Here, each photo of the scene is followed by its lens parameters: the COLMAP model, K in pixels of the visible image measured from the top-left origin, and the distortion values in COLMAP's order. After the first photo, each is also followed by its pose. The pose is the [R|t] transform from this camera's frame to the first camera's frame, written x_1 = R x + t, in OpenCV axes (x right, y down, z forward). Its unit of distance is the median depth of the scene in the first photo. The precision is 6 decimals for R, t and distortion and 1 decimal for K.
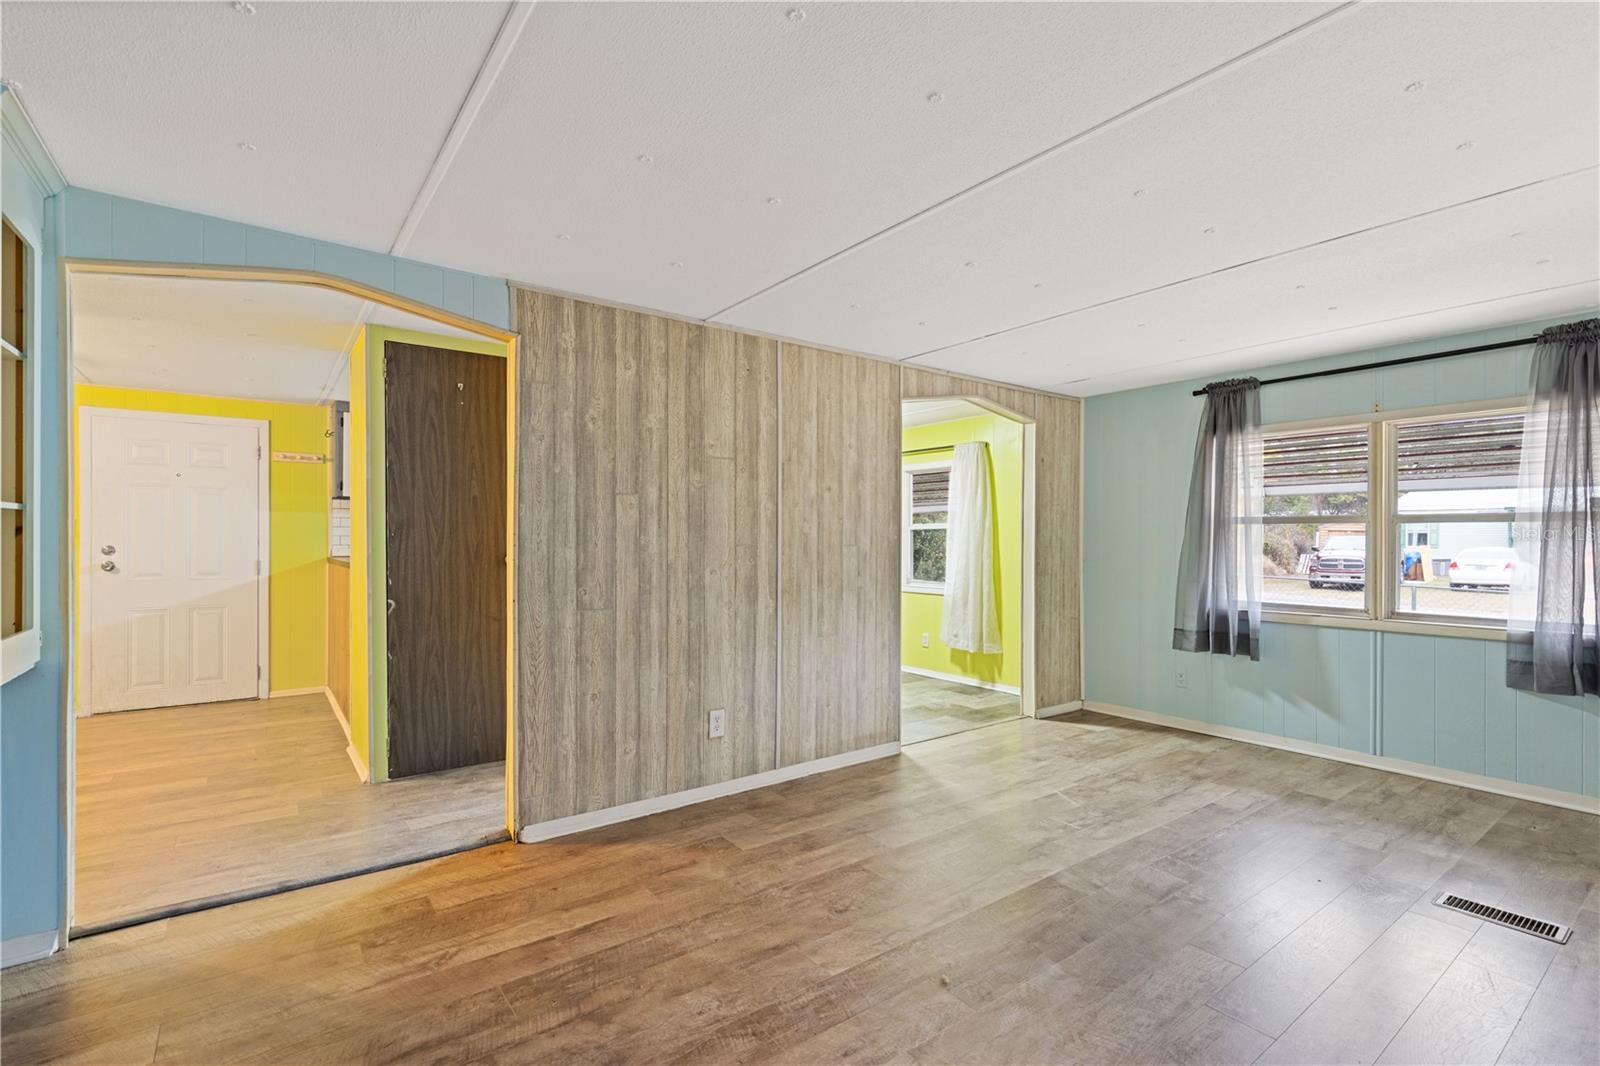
lens RADIAL K [[721.0, 0, 791.1], [0, 721.0, 540.3], [0, 0, 1]] dist [0.004346, -0.000948]
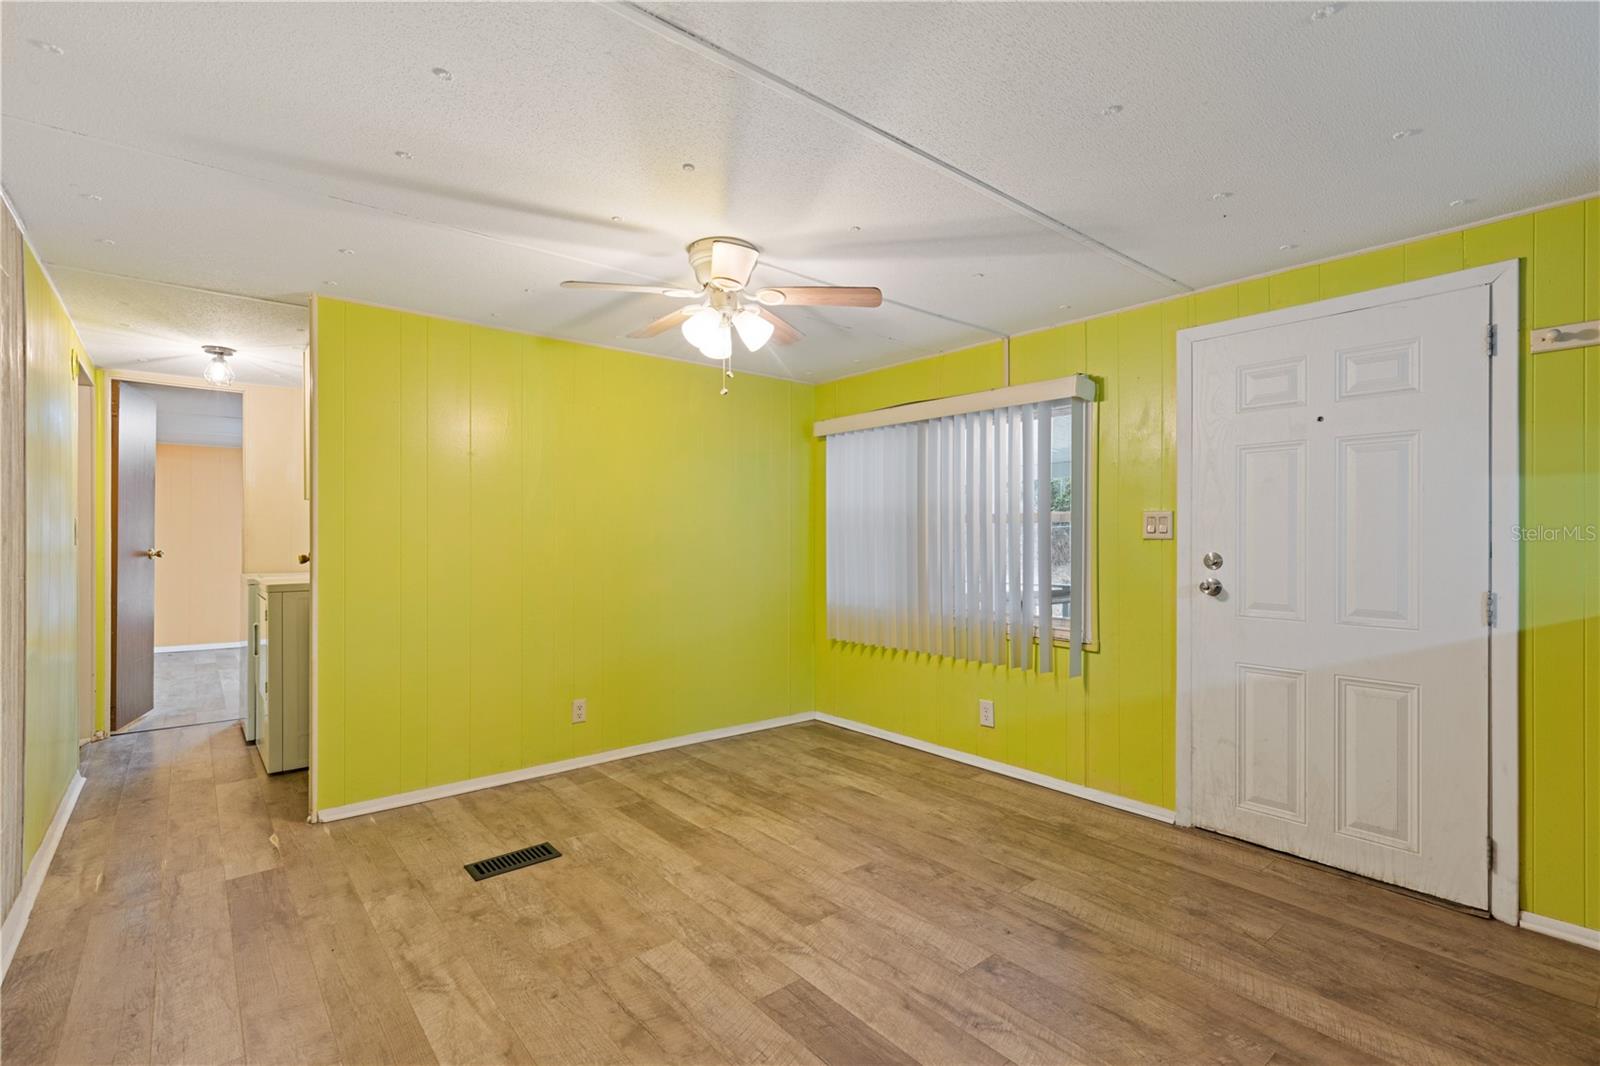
lens RADIAL K [[721.0, 0, 805.5], [0, 721.0, 537.8], [0, 0, 1]] dist [0.004346, -0.000948]
pose [[0.063780, -0.002503, -0.997961, -0.132550], [-0.004016, 0.999988, -0.002765, -0.000823], [0.997956, 0.004184, 0.063769, 0.224492]]
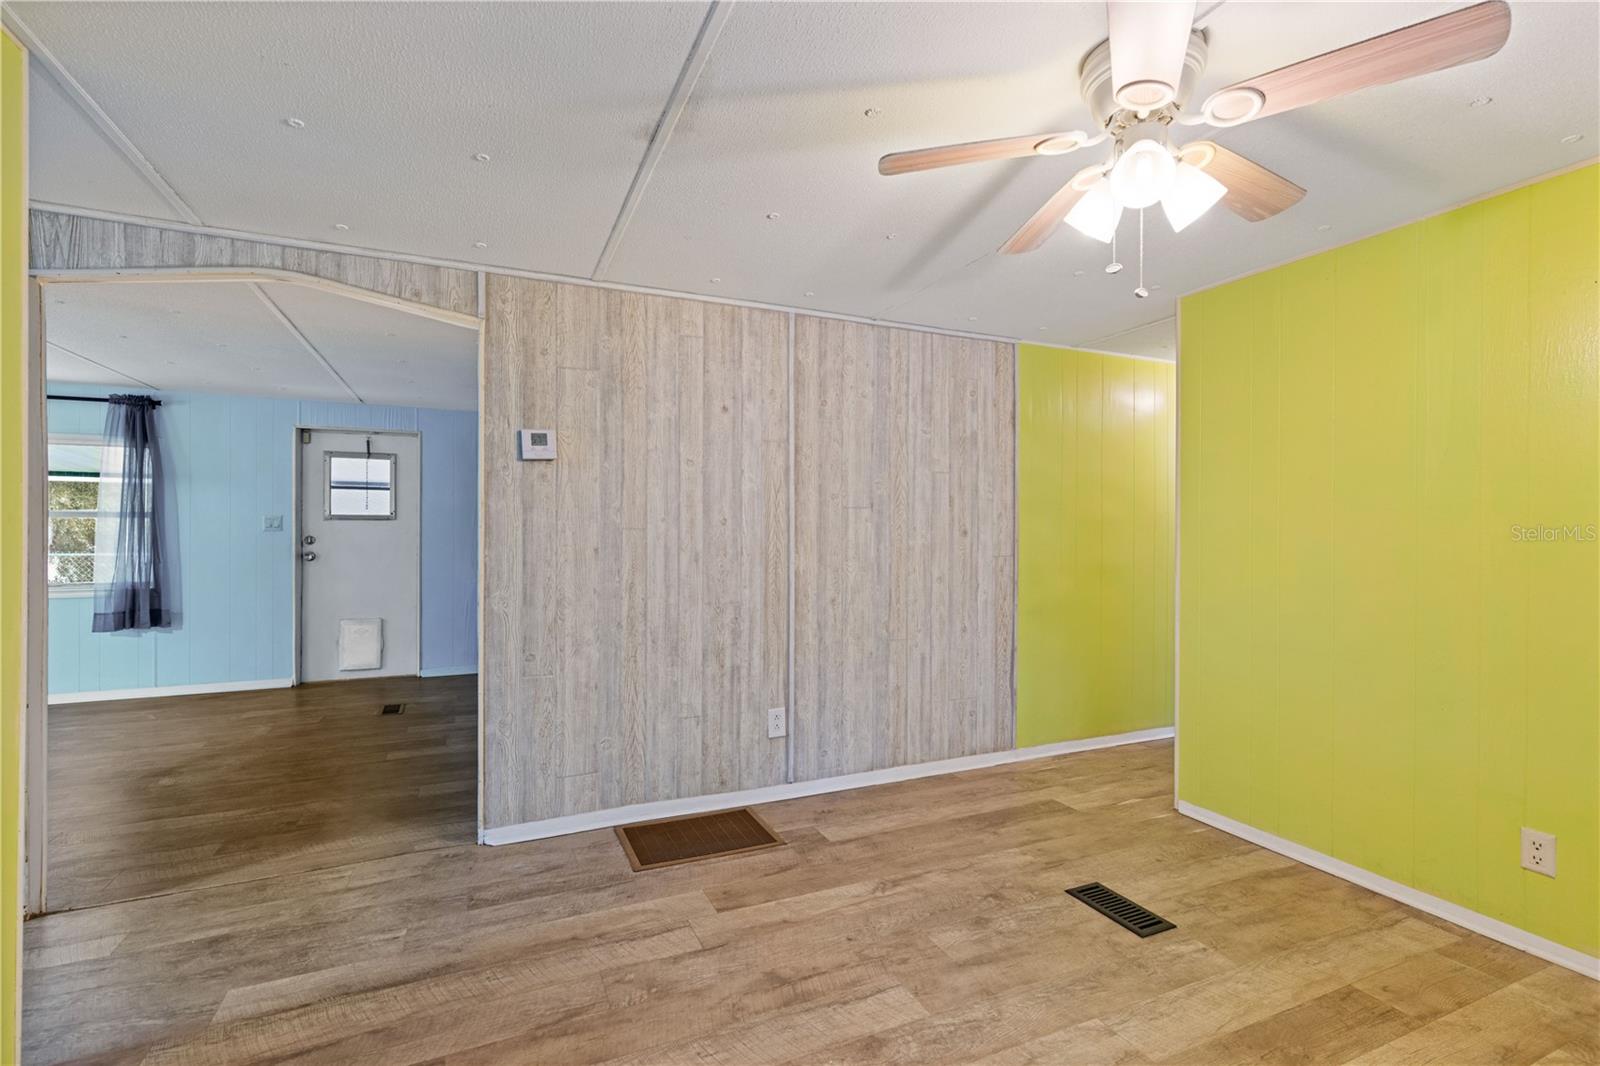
lens RADIAL K [[721.0, 0, 793.6], [0, 721.0, 532.5], [0, 0, 1]] dist [0.004346, -0.000948]
pose [[-0.974129, -0.005501, 0.225927, -0.288005], [-0.004485, 0.999977, 0.005010, -0.002164], [-0.225949, 0.003867, -0.974131, 0.334438]]
